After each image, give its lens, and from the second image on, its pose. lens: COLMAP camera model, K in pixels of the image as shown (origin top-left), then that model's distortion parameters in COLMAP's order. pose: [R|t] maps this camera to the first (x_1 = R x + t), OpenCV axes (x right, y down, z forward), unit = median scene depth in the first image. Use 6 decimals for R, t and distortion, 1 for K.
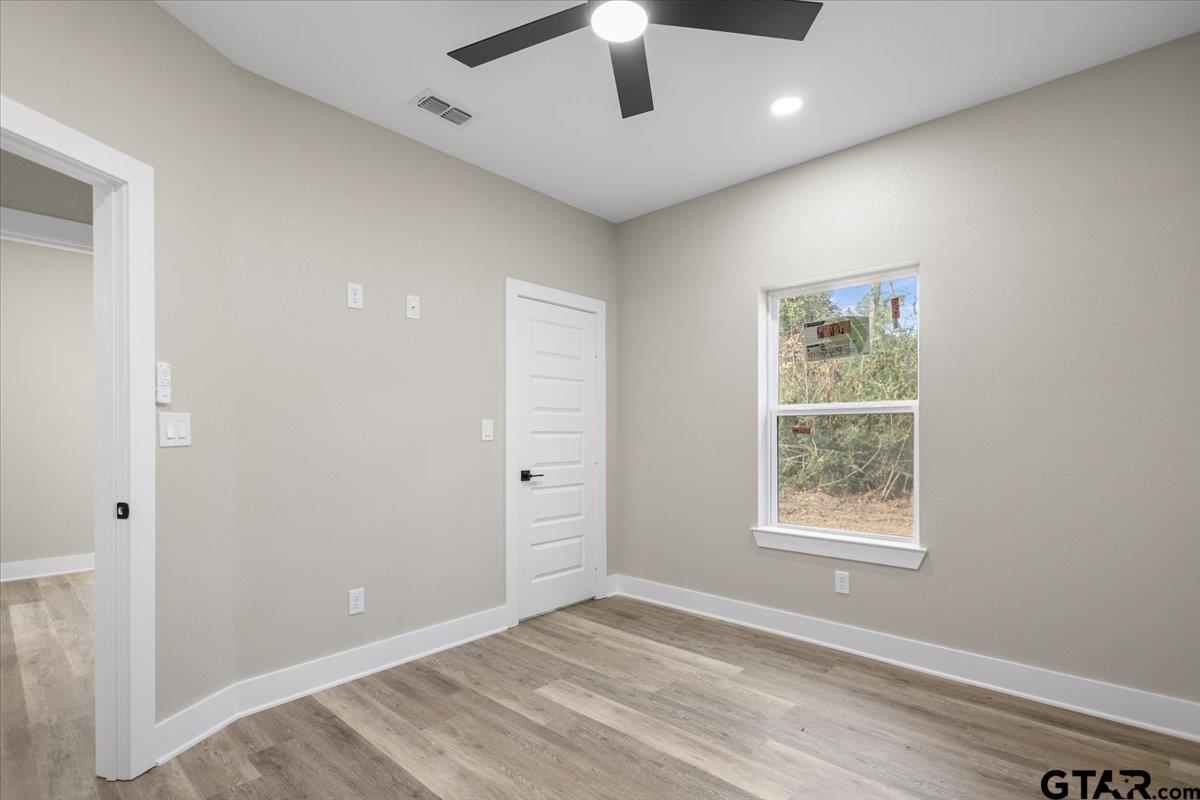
lens RADIAL K [[568.1, 0, 604.0], [0, 568.1, 438.7], [0, 0, 1]] dist [-0.000042, 0.000218]
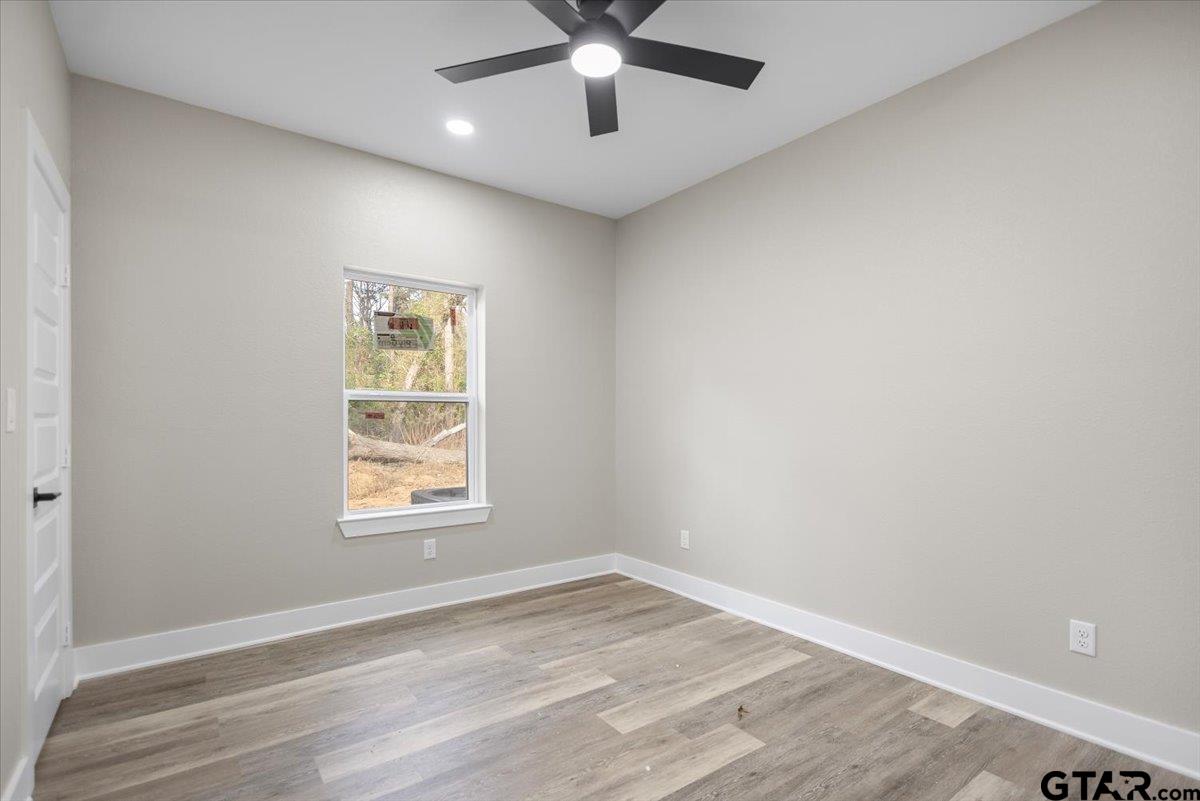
lens RADIAL K [[563.7, 0, 606.4], [0, 563.7, 422.3], [0, 0, 1]] dist [0.002717, -0.000373]
pose [[0.187140, -0.005304, 0.982319, -0.666182], [0.005351, 0.999976, 0.004380, -0.005059], [-0.982319, 0.004437, 0.187164, 0.466915]]
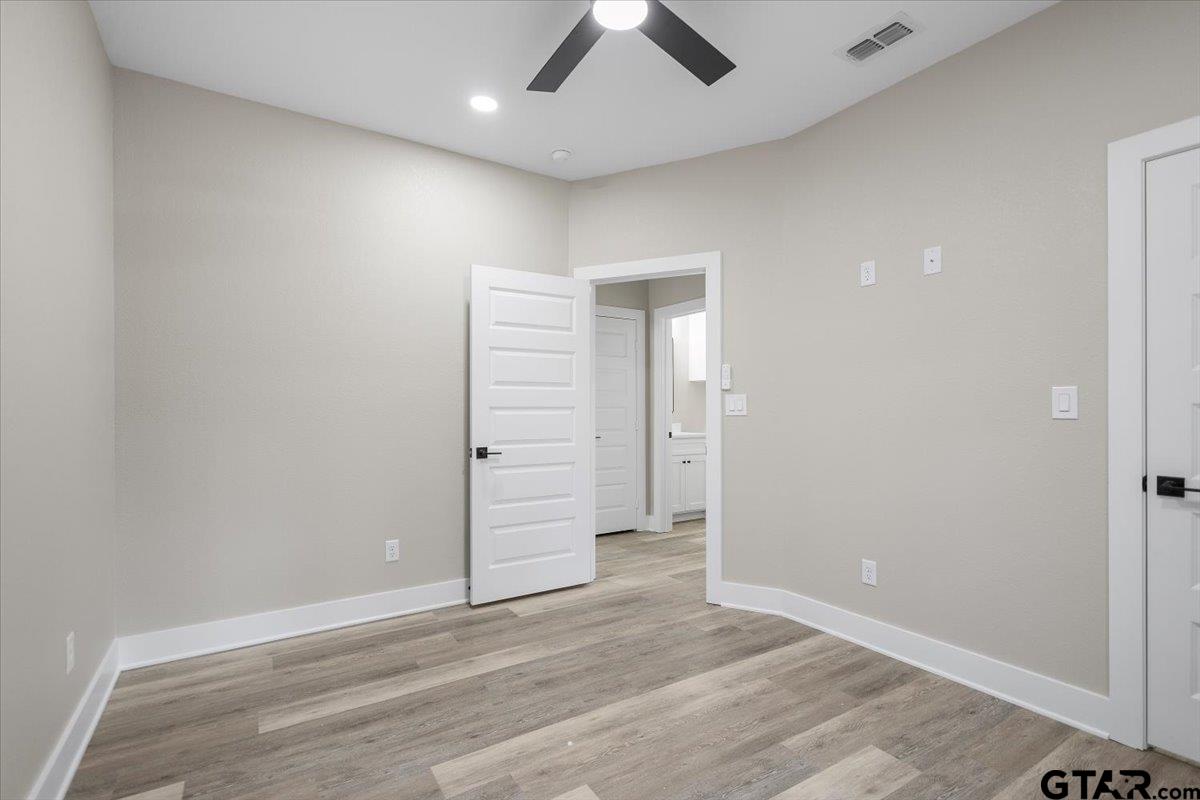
lens RADIAL K [[563.4, 0, 598.5], [0, 563.4, 407.7], [0, 0, 1]] dist [0.006351, -0.000316]
pose [[-0.270385, 0.001829, -0.962751, 0.631901], [-0.006936, 0.999969, 0.003848, -0.008874], [0.962727, 0.007718, -0.270363, 0.758744]]
